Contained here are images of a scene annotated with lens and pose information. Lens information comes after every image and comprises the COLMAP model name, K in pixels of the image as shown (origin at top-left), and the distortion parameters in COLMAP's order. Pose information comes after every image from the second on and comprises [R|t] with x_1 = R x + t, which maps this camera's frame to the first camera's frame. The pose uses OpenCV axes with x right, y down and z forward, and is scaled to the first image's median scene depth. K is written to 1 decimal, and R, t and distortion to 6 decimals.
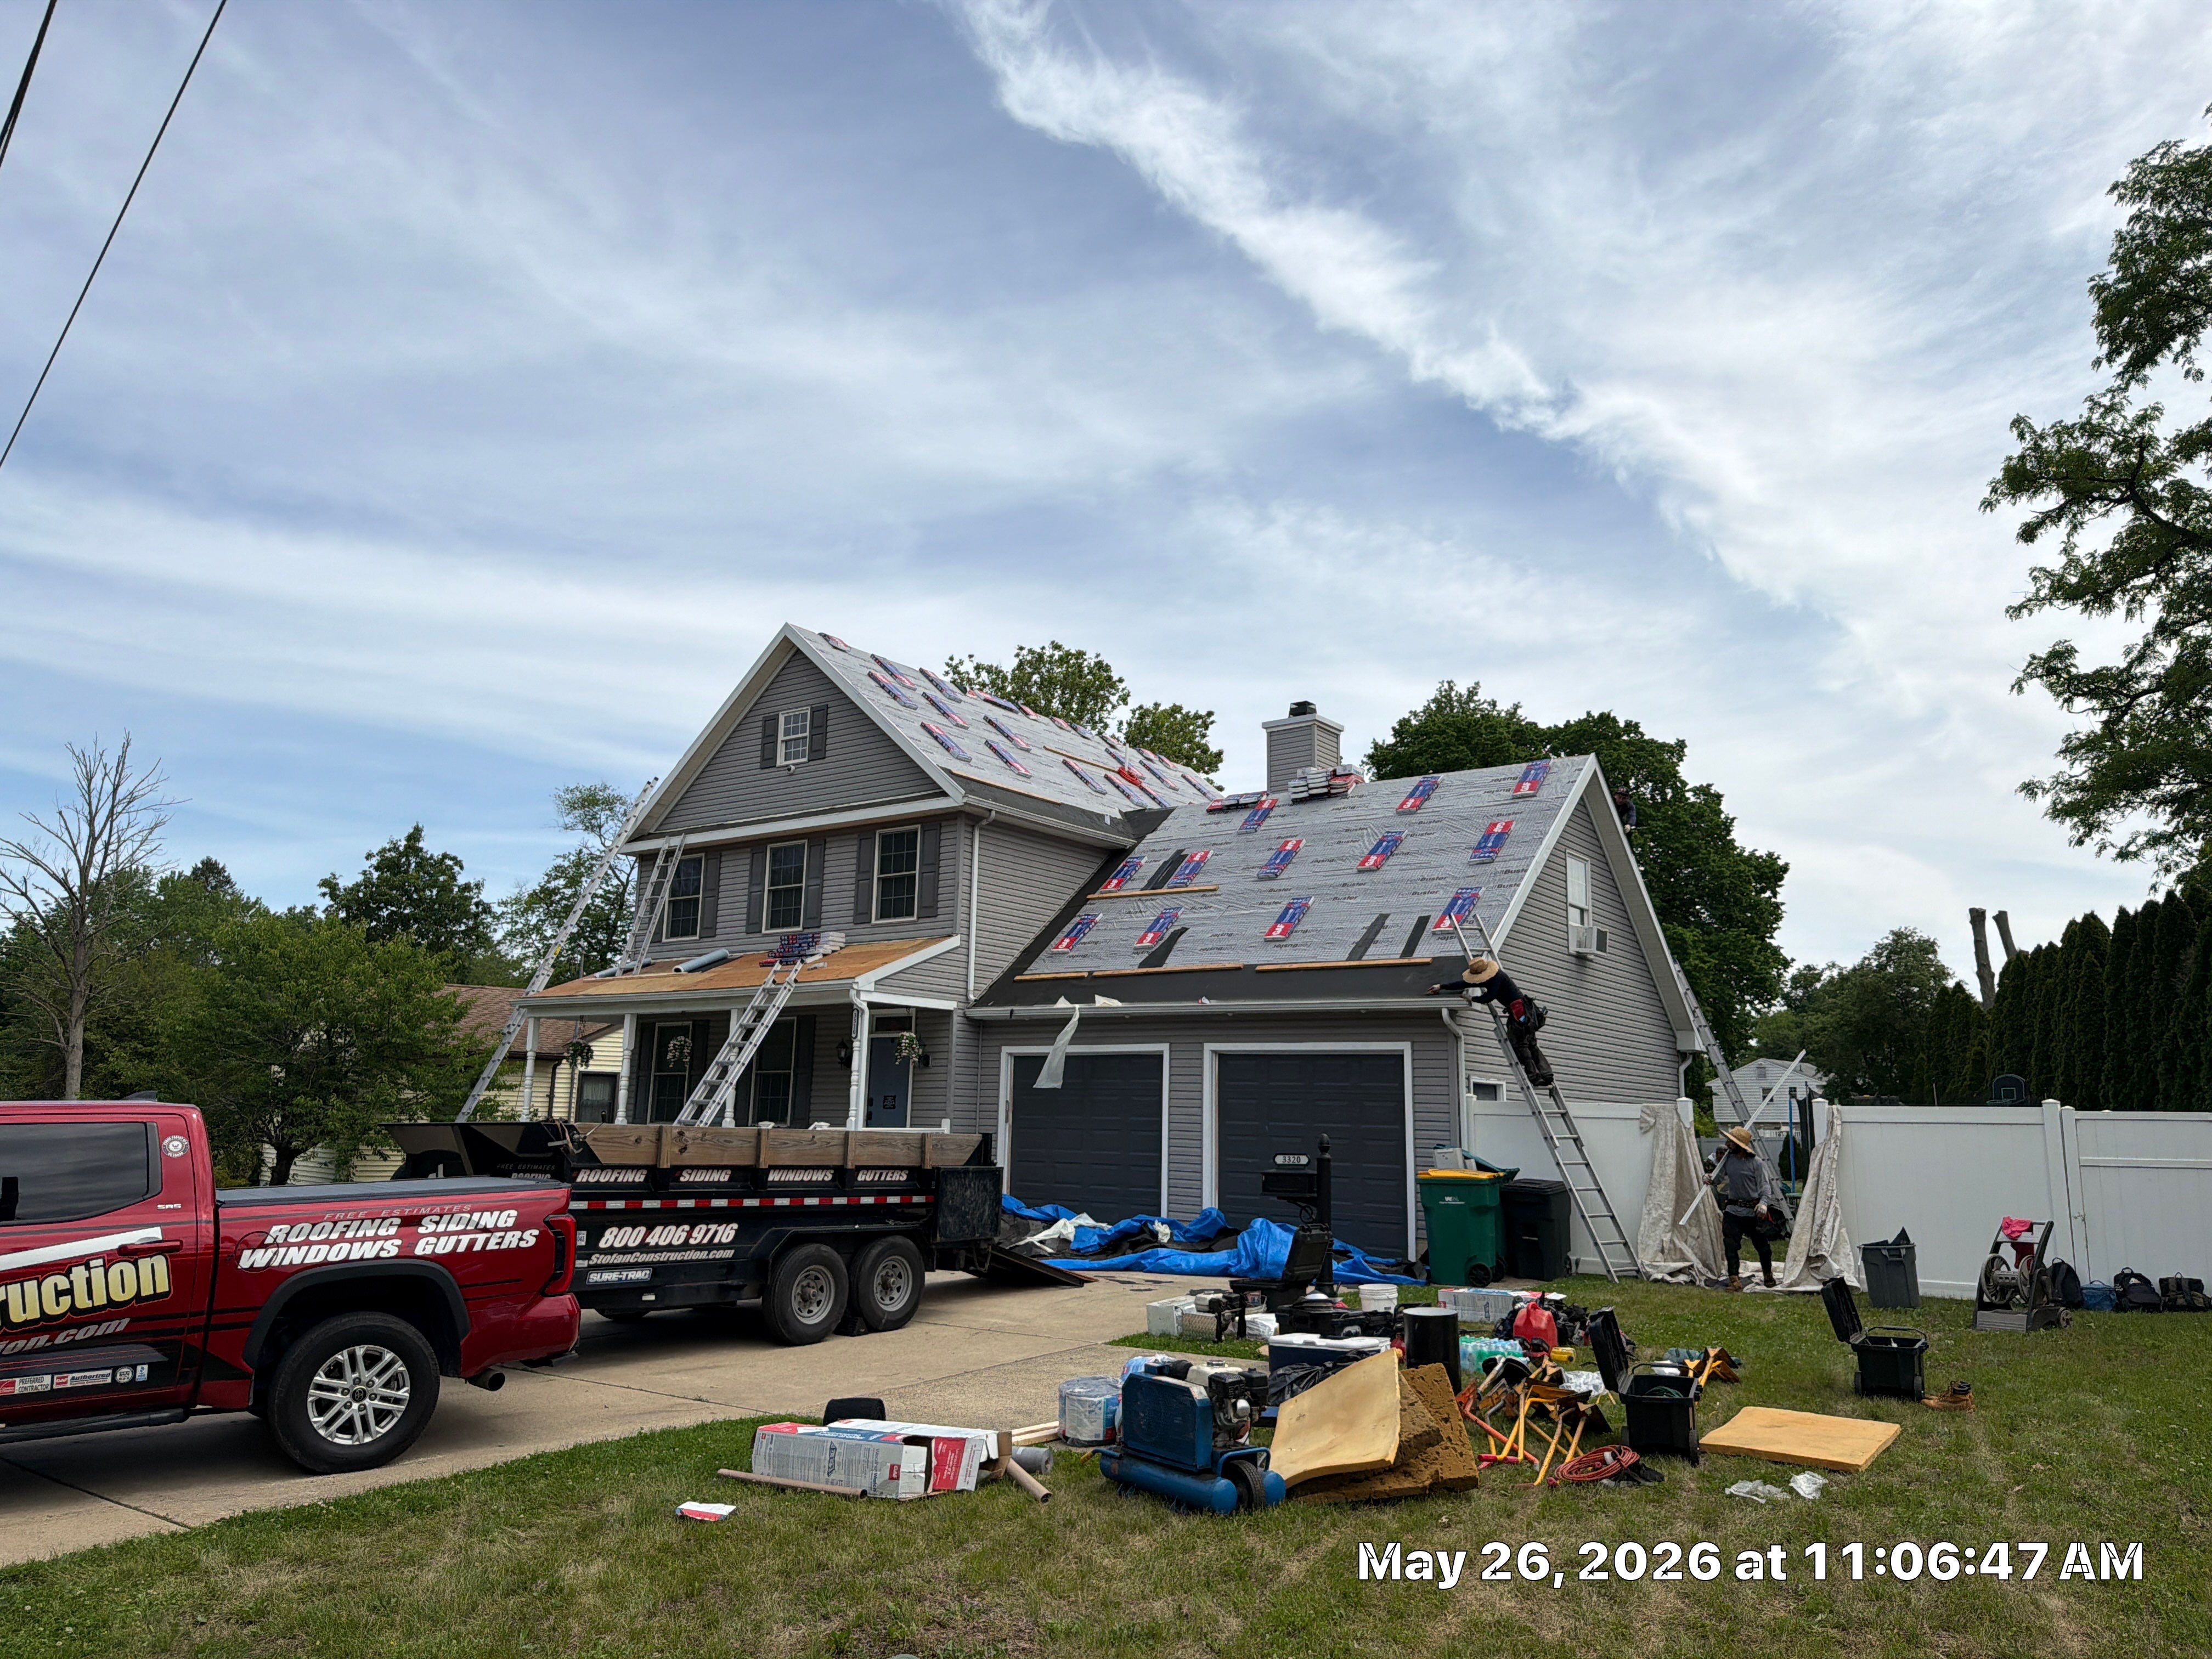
lens RADIAL K [[1552.0, 0, 1108.4], [0, 1552.0, 831.3], [0, 0, 1]] dist [0.114026, -0.202659]
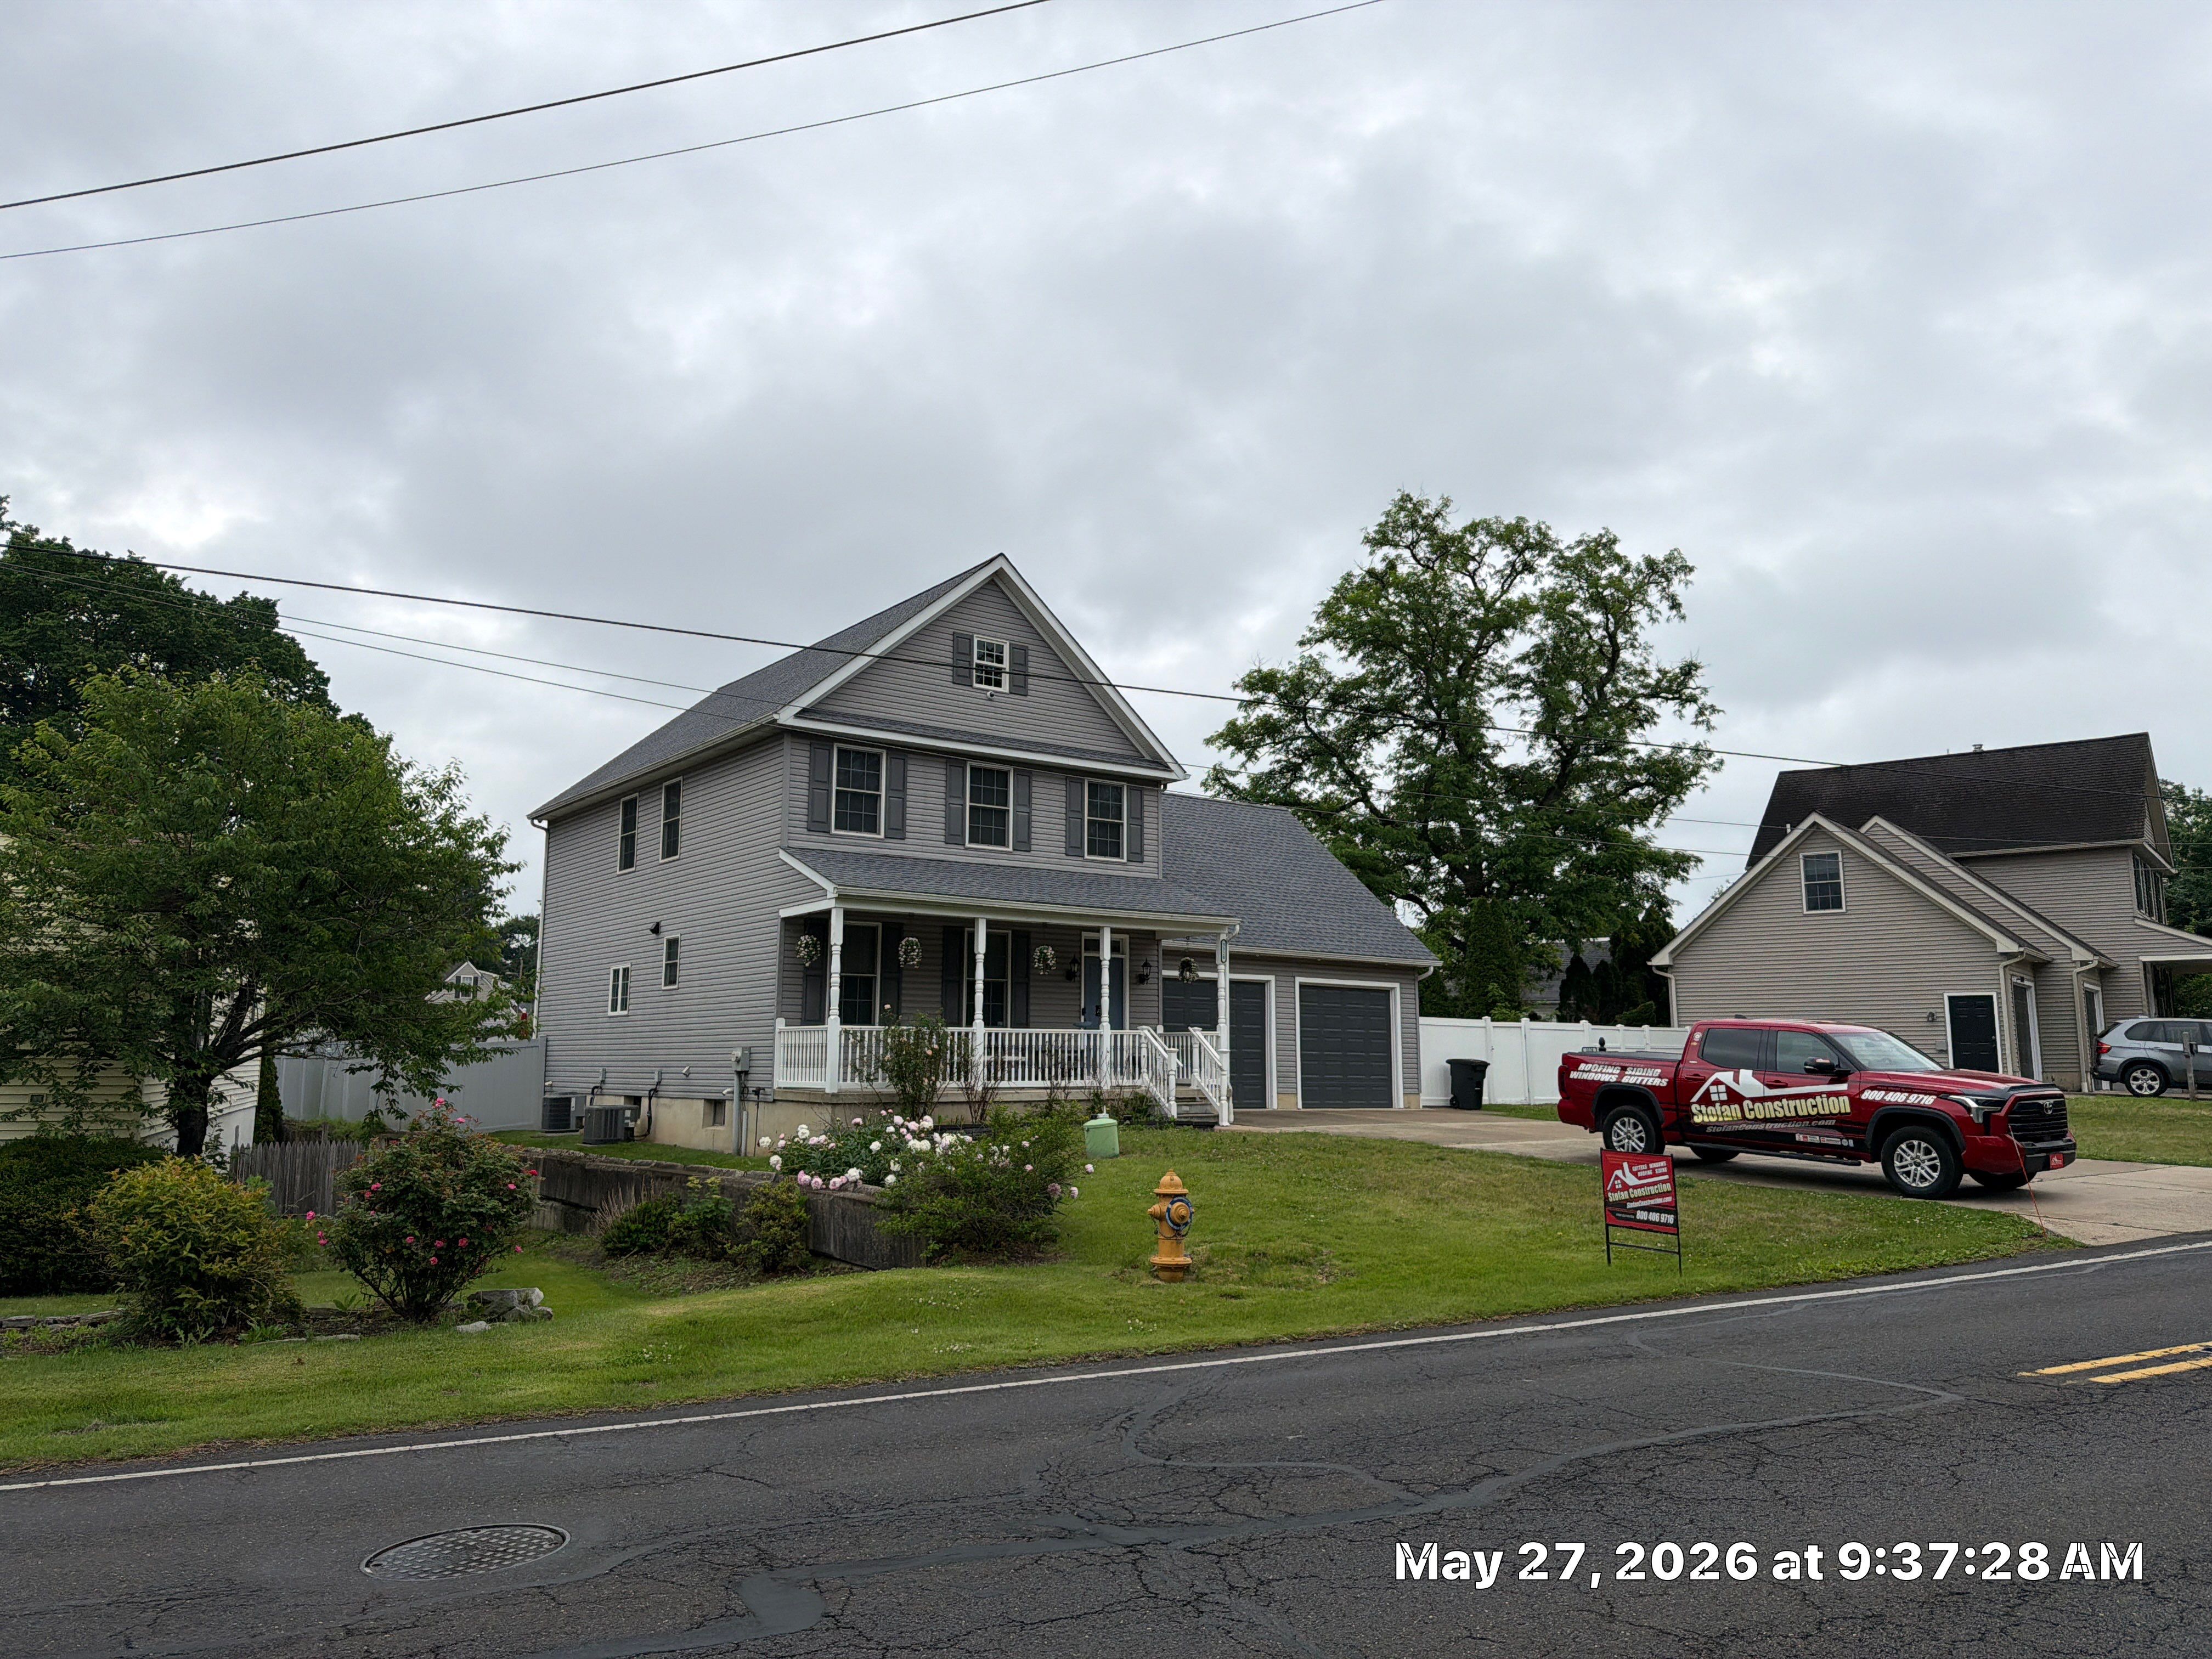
lens RADIAL K [[1548.0, 0, 1098.5], [0, 1548.0, 827.0], [0, 0, 1]] dist [0.107354, -0.191068]
pose [[0.317450, 0.122349, 0.940349, -1.147065], [-0.186794, 0.980280, -0.064485, 0.101009], [-0.929695, -0.155181, 0.334044, 0.559597]]
